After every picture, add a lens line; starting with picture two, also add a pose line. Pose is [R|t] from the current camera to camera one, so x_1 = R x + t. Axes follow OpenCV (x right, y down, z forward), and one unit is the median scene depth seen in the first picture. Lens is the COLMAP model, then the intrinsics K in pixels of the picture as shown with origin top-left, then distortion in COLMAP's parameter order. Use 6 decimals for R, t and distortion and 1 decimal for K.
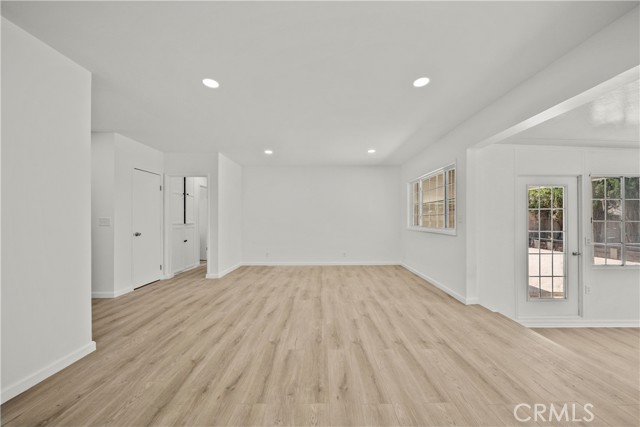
lens RADIAL K [[227.1, 0, 324.3], [0, 227.1, 218.3], [0, 0, 1]] dist [-0.000344, -0.000759]
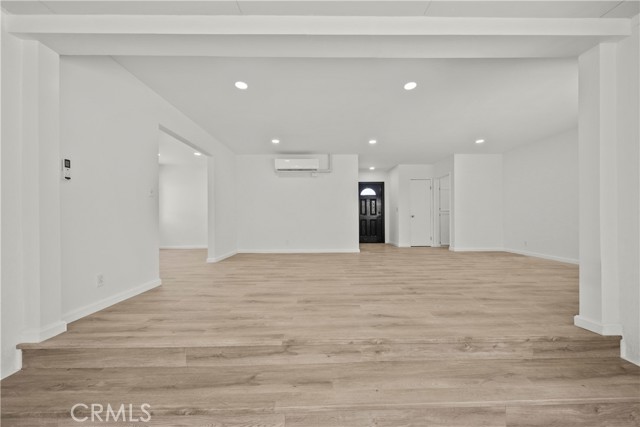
lens RADIAL K [[227.1, 0, 323.7], [0, 227.1, 218.1], [0, 0, 1]] dist [-0.000344, -0.000759]
pose [[0.013143, 0.001517, -0.999912, 1.526202], [0.006393, 0.999978, 0.001601, 0.126947], [0.999893, -0.006414, 0.013133, 0.435215]]
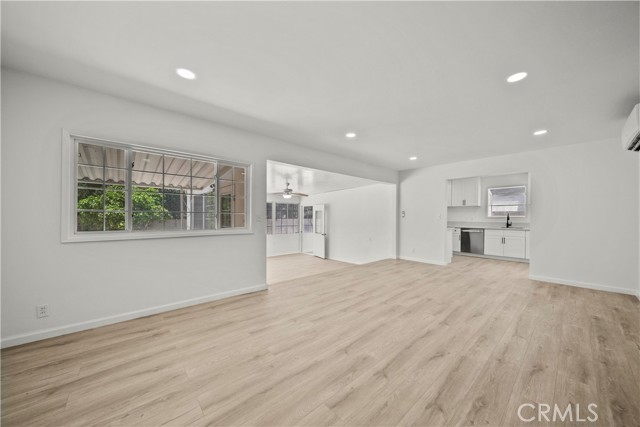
lens RADIAL K [[227.1, 0, 322.5], [0, 227.1, 217.1], [0, 0, 1]] dist [-0.000344, -0.000759]
pose [[-0.660981, -0.000502, 0.750402, -0.609115], [-0.002618, 0.999995, -0.001637, -0.000495], [-0.750398, -0.003046, -0.660979, 2.013356]]
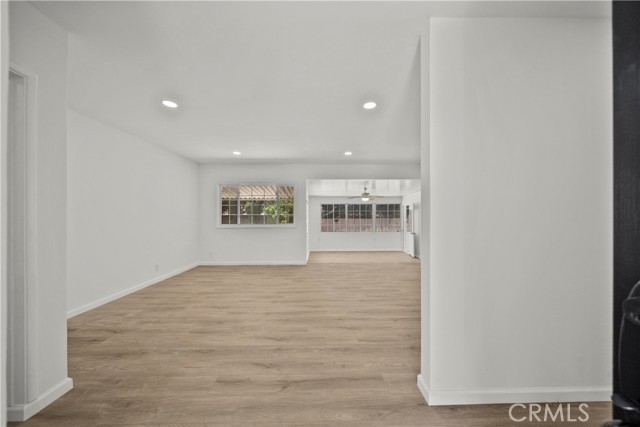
lens RADIAL K [[227.1, 0, 322.3], [0, 227.1, 214.8], [0, 0, 1]] dist [-0.000344, -0.000759]
pose [[-0.009413, 0.009654, 0.999909, -1.529677], [0.003819, 0.999946, -0.009618, -0.003478], [-0.999948, 0.003728, -0.009450, 1.133493]]
